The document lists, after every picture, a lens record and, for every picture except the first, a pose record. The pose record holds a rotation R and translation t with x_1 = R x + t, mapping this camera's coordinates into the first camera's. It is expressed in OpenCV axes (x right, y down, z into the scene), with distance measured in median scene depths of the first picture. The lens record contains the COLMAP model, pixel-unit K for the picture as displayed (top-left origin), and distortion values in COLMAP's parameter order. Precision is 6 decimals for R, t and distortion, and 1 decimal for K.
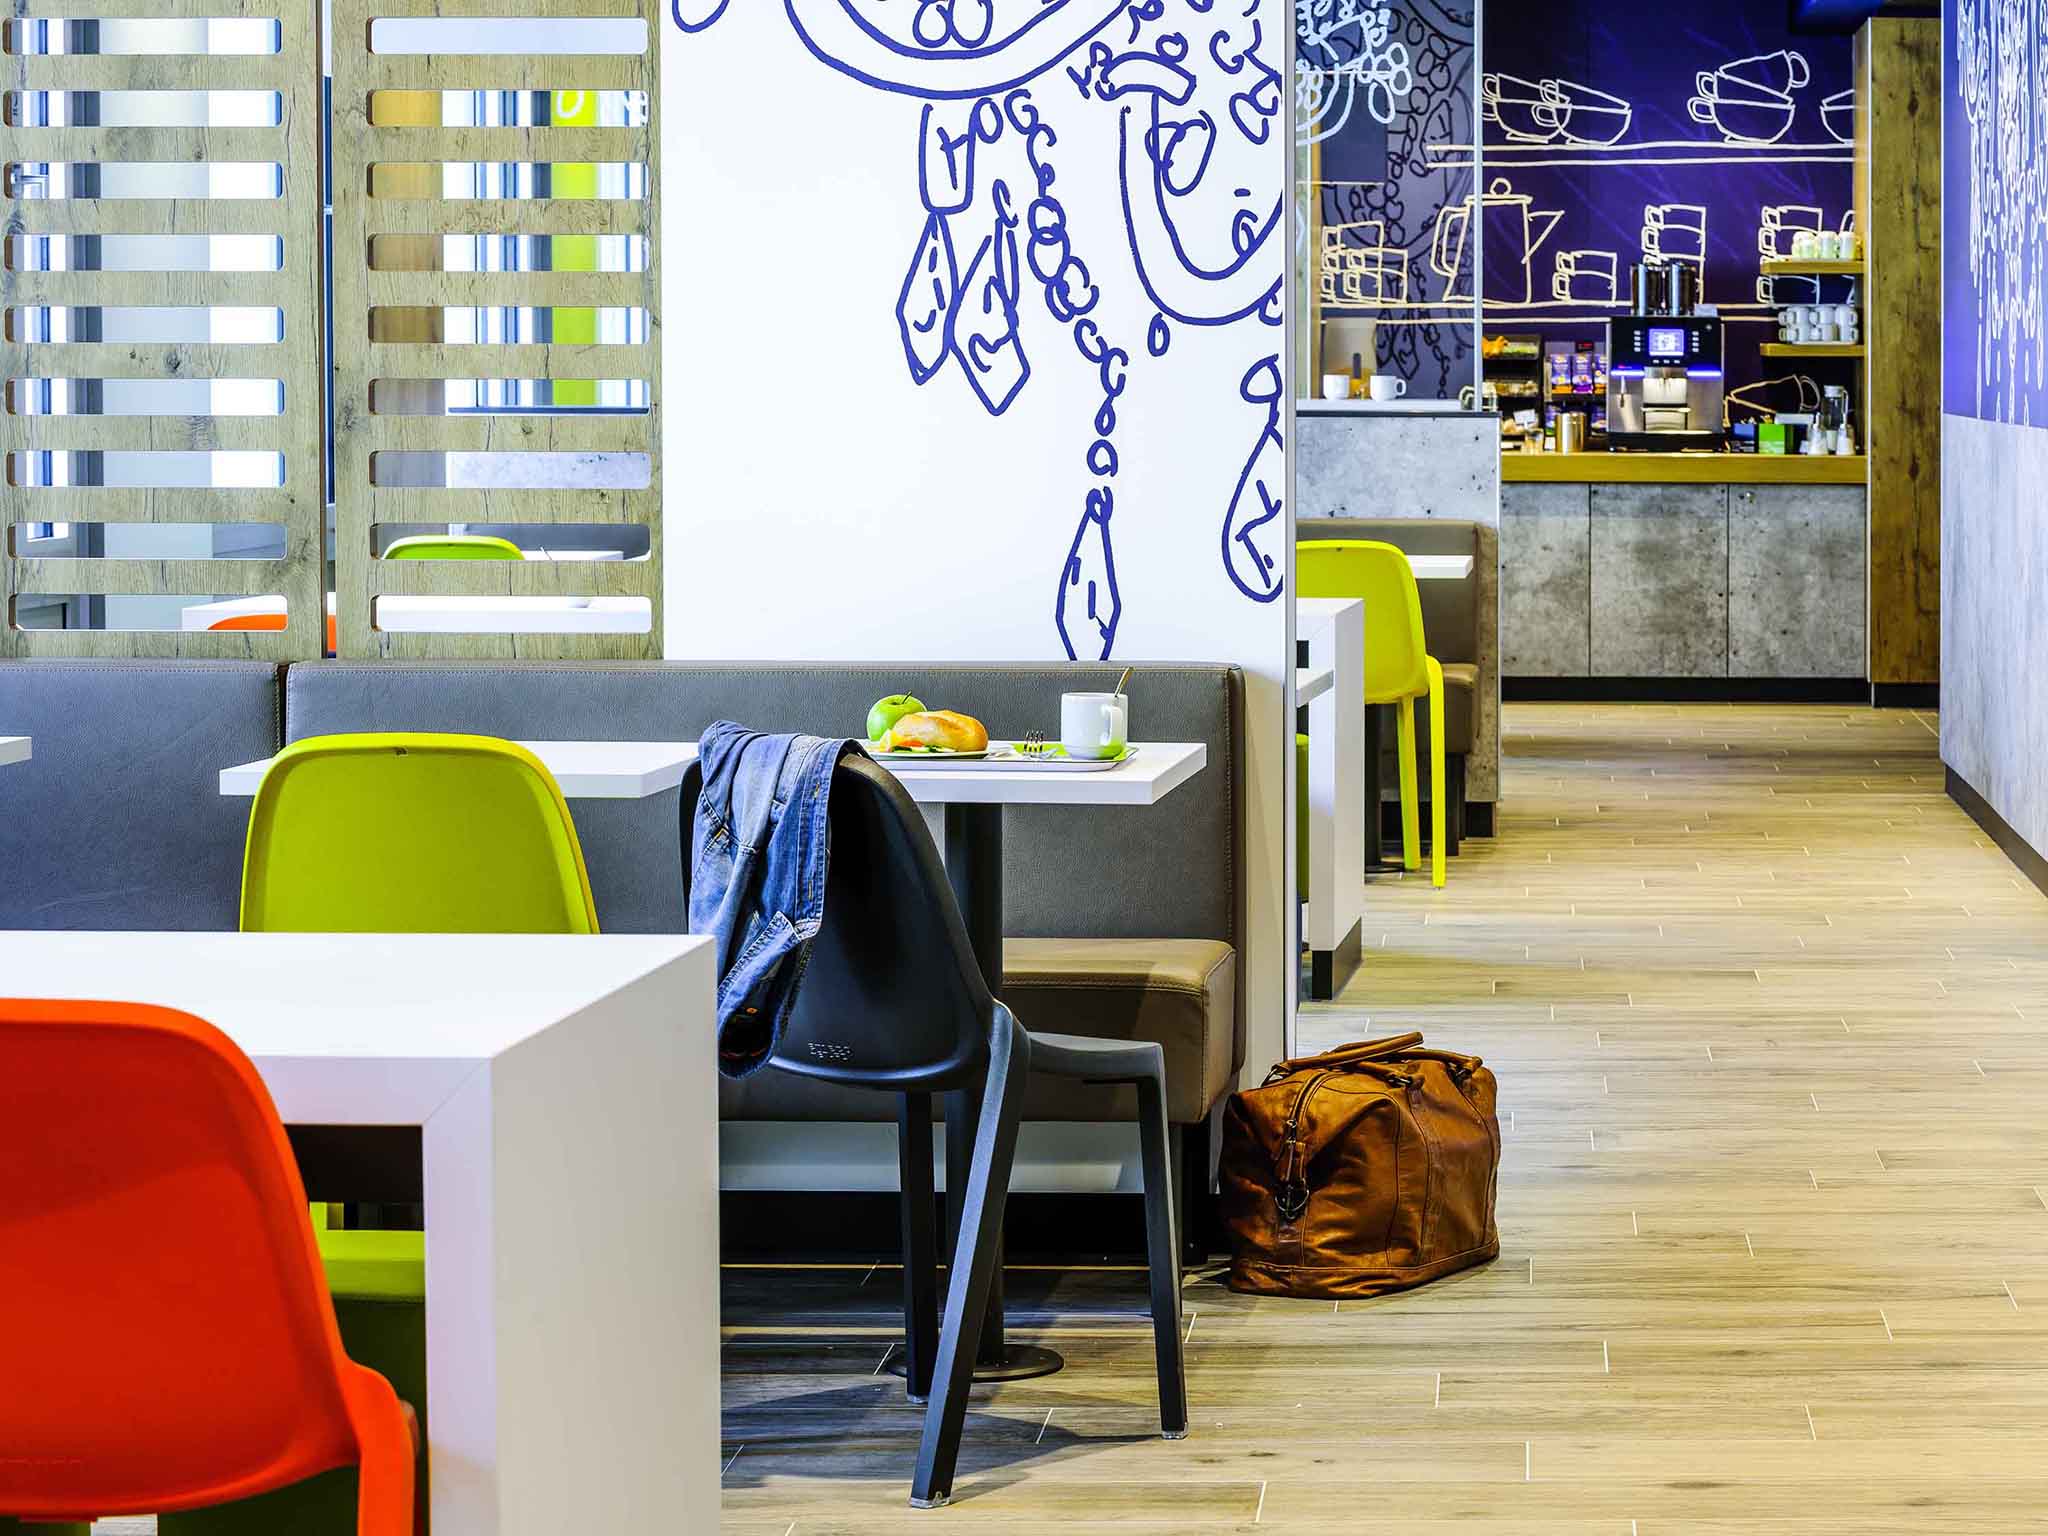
lens RADIAL K [[5126.0, 0, 1022.7], [0, 5126.0, 766.0], [0, 0, 1]] dist [-0.130288, 0.000000]
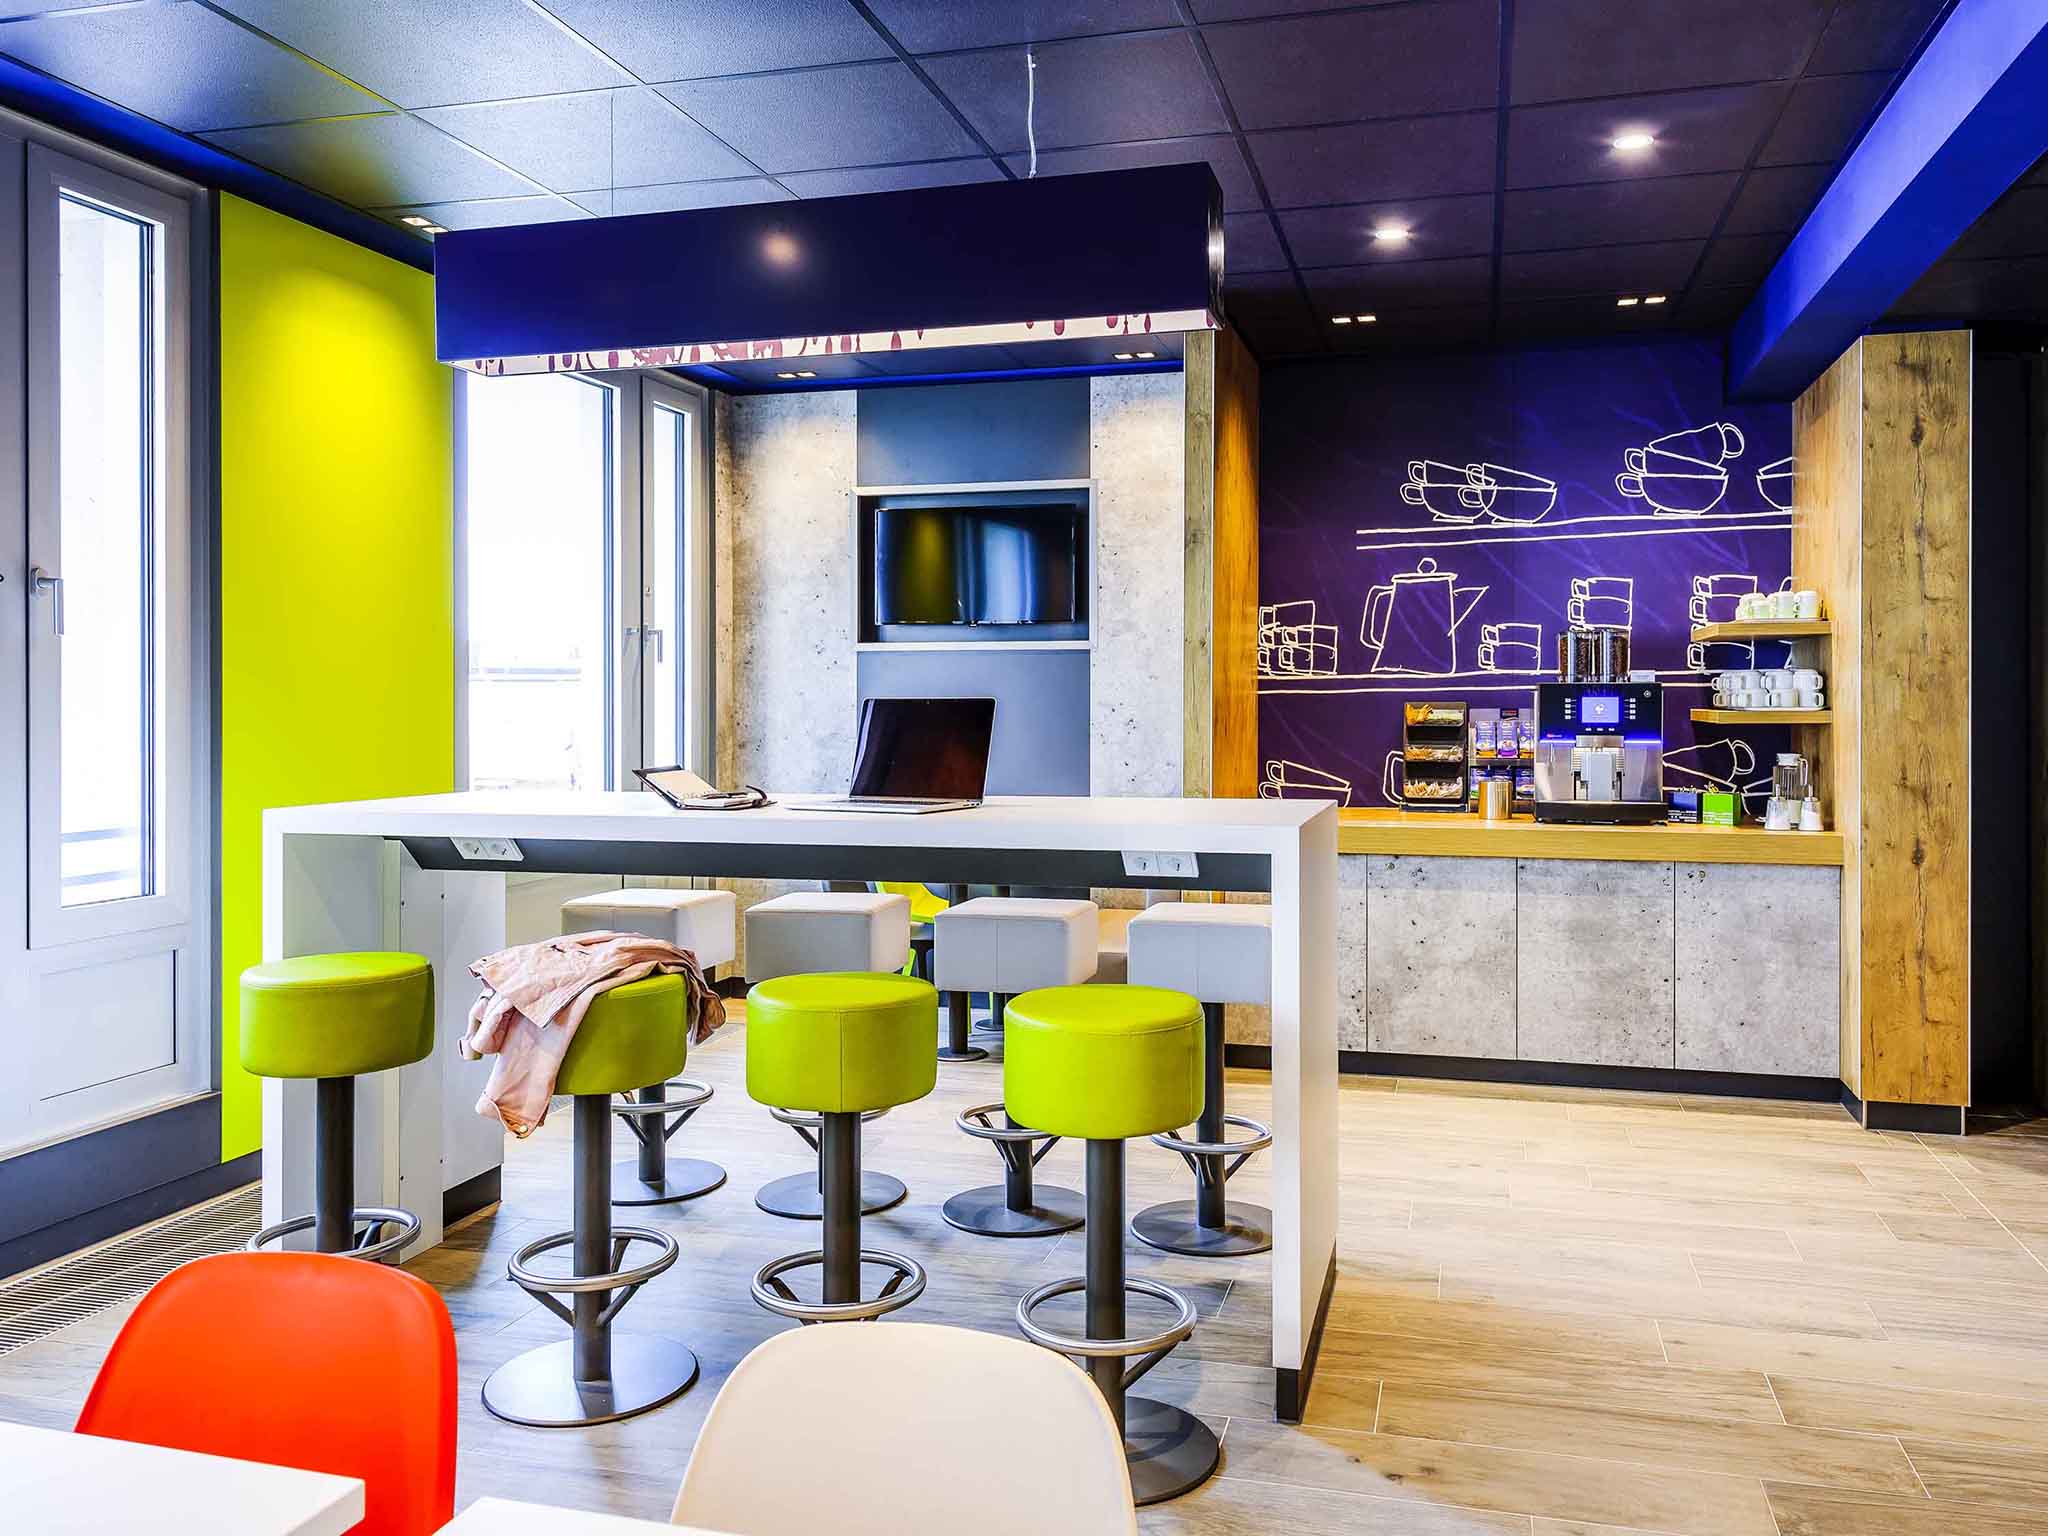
lens RADIAL K [[1378.1, 0, 992.2], [0, 1378.1, 762.3], [0, 0, 1]] dist [0.002484, -0.010743]
pose [[0.970658, 0.003365, -0.240443, 0.077085], [-0.011988, 0.999336, -0.034408, -0.062794], [0.240167, 0.036281, 0.970053, 0.721432]]
